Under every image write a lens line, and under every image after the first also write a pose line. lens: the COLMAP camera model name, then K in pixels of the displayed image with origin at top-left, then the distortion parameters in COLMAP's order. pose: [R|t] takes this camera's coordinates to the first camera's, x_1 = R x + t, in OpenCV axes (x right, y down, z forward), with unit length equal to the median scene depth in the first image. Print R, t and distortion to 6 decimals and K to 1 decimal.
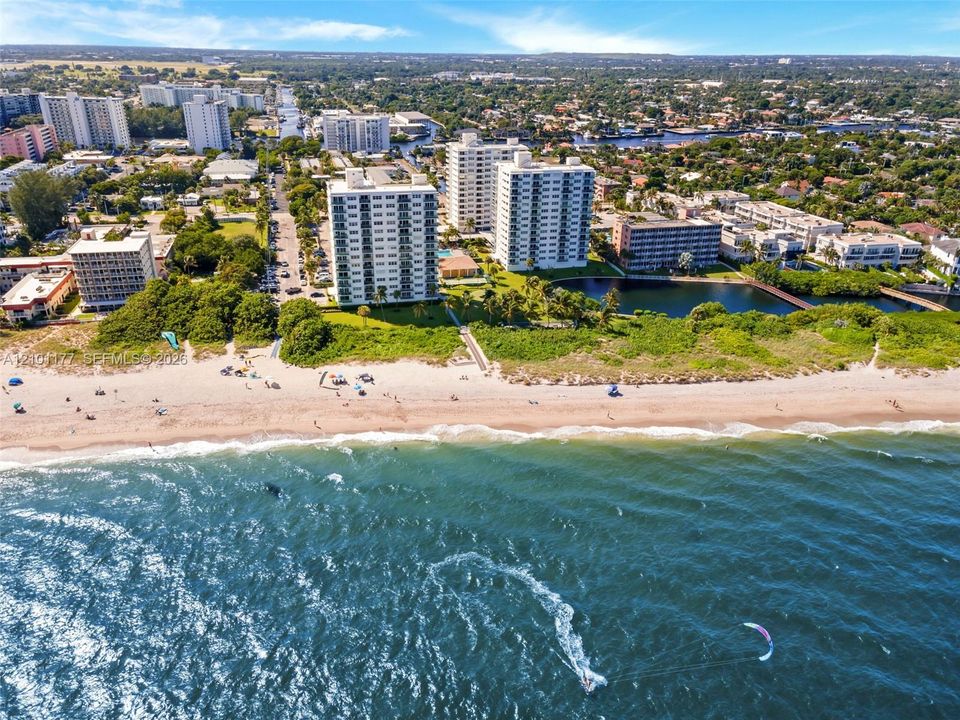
lens RADIAL K [[700.4, 0, 480.0], [0, 700.4, 360.0], [0, 0, 1]] dist [0.001414, 0.056912]
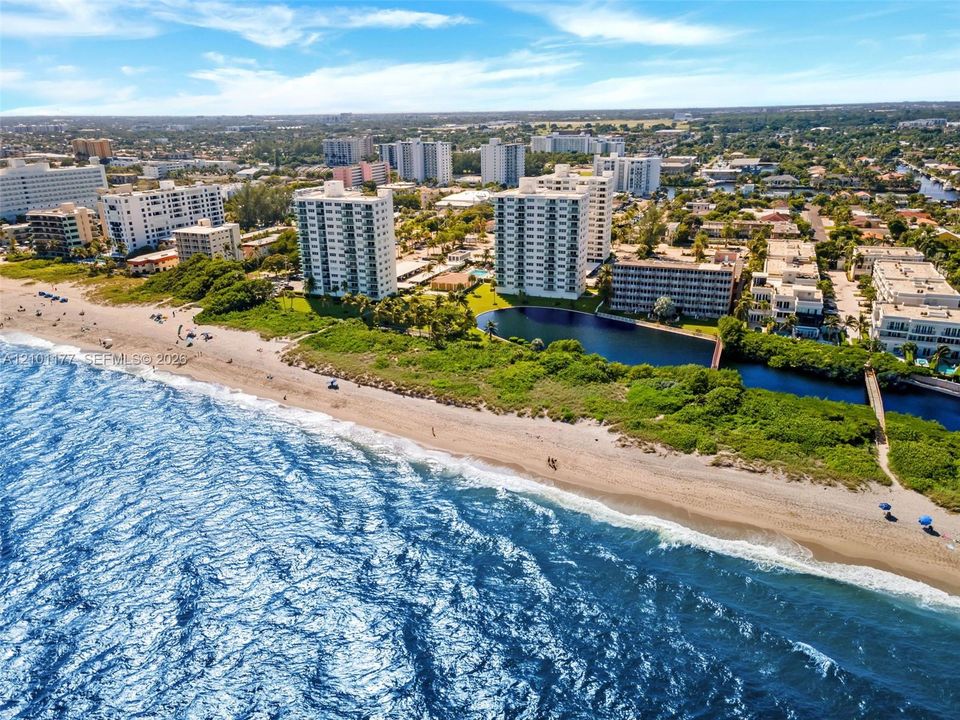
lens RADIAL K [[700.4, 0, 480.0], [0, 700.4, 360.0], [0, 0, 1]] dist [0.001414, 0.056912]
pose [[0.803619, 0.178885, -0.567624, 0.643900], [-0.218734, 0.975782, -0.002161, -0.024475], [0.553491, 0.125896, 0.823285, 0.168502]]
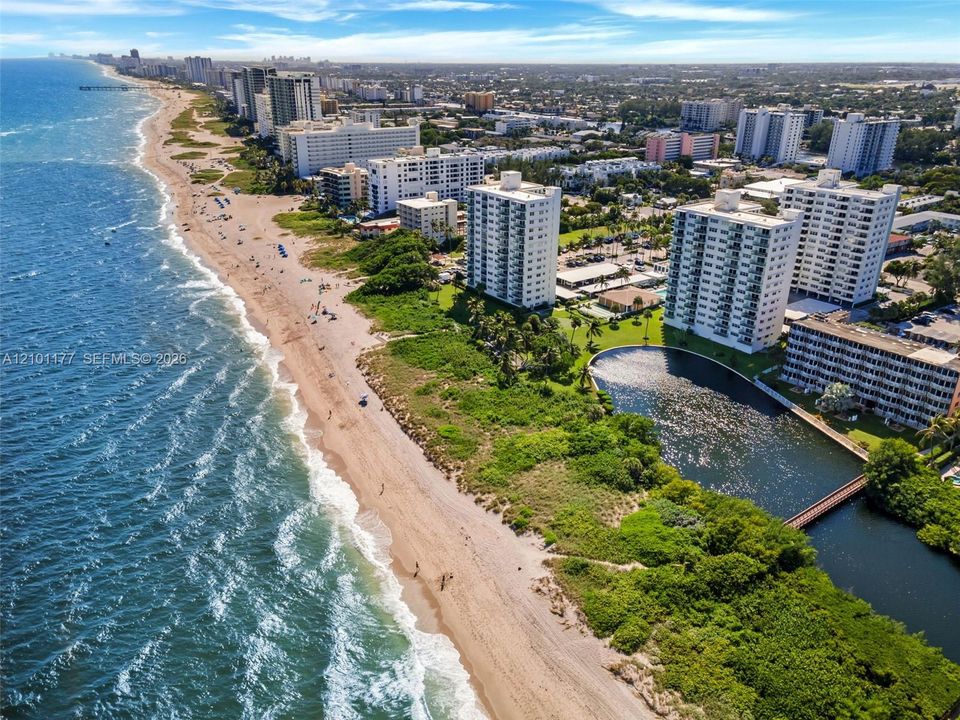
lens RADIAL K [[700.4, 0, 480.0], [0, 700.4, 360.0], [0, 0, 1]] dist [0.001414, 0.056912]
pose [[0.370667, 0.357256, -0.857307, 0.736604], [-0.376948, 0.901484, 0.212687, -0.191222], [0.848832, 0.244324, 0.468817, 0.439238]]
